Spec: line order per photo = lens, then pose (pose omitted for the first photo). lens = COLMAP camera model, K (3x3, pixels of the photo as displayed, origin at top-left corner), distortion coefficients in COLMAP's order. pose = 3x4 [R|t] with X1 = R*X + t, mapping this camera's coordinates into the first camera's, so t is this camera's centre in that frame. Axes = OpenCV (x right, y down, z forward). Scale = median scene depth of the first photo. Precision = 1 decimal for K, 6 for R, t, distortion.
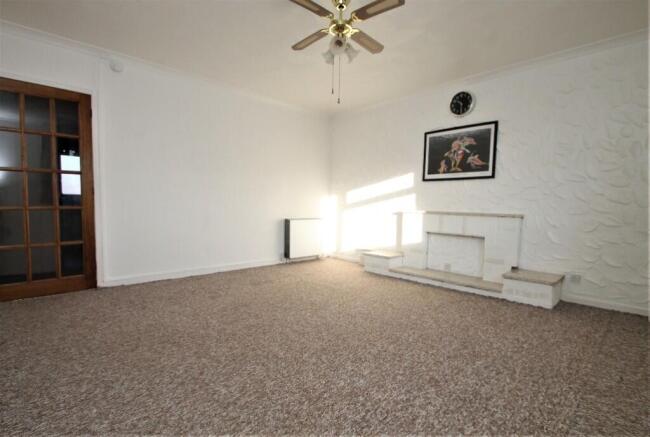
lens RADIAL K [[324.7, 0, 325.0], [0, 324.7, 218.5], [0, 0, 1]] dist [0.000357, -0.000703]
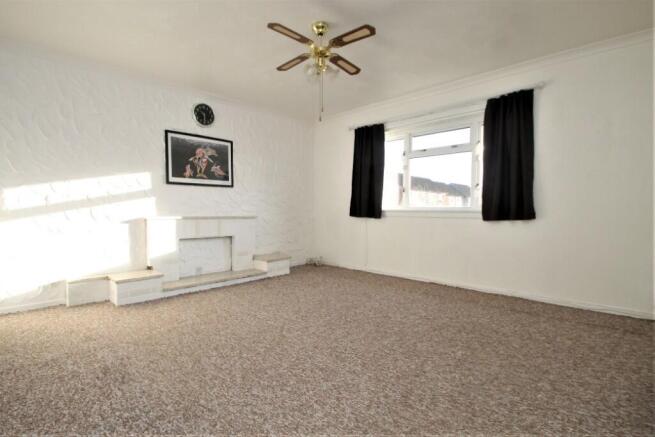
lens RADIAL K [[316.3, 0, 327.5], [0, 316.3, 218.5], [0, 0, 1]] dist [0.000601, 0.000306]
pose [[-0.051562, -0.048949, 0.997469, -0.657063], [0.038250, 0.997968, 0.050951, -0.050961], [-0.997937, 0.040780, -0.049585, 0.662256]]
